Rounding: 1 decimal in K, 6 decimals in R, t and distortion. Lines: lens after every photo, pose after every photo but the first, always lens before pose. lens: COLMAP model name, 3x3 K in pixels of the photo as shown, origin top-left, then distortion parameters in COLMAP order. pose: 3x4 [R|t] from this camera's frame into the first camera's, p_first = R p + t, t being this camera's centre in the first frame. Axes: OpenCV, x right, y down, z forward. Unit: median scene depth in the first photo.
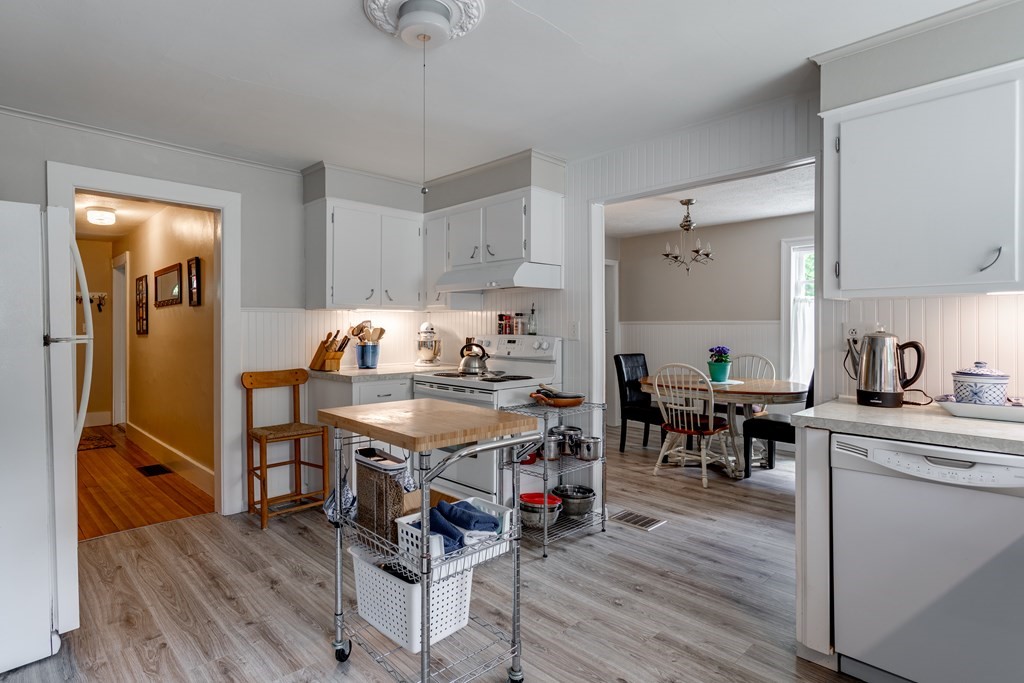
lens RADIAL K [[486.0, 0, 500.9], [0, 486.0, 342.1], [0, 0, 1]] dist [0.000047, 0.000648]
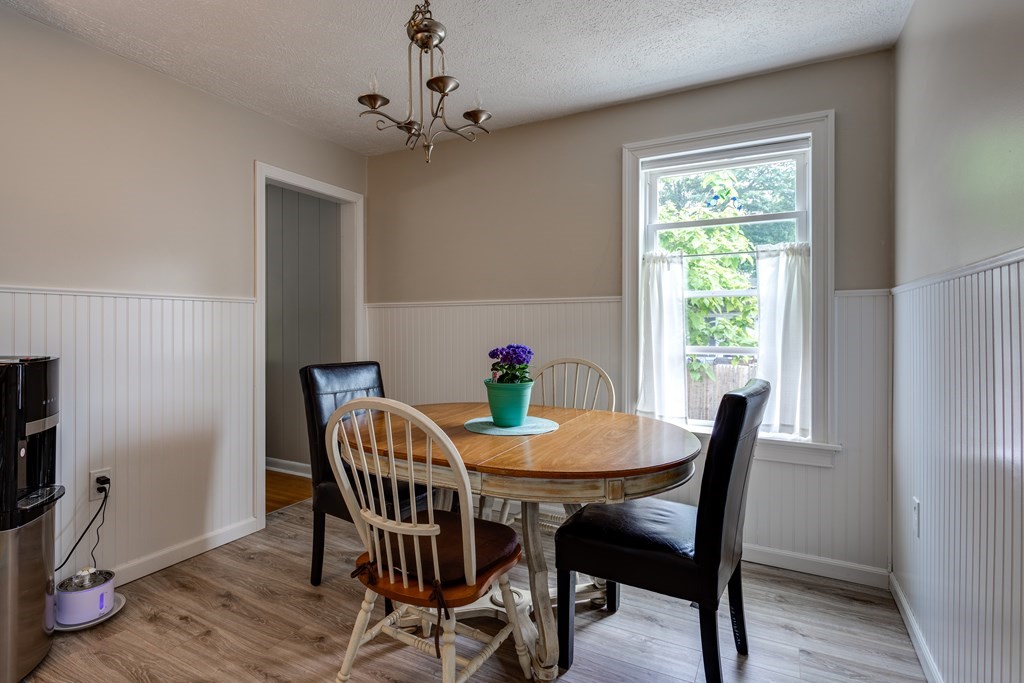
lens RADIAL K [[486.0, 0, 500.9], [0, 486.0, 342.1], [0, 0, 1]] dist [0.000047, 0.000648]
pose [[0.944130, -0.001319, 0.329571, 0.292139], [-0.000893, 0.999978, 0.006560, 0.002622], [-0.329572, -0.006488, 0.944108, 0.575506]]
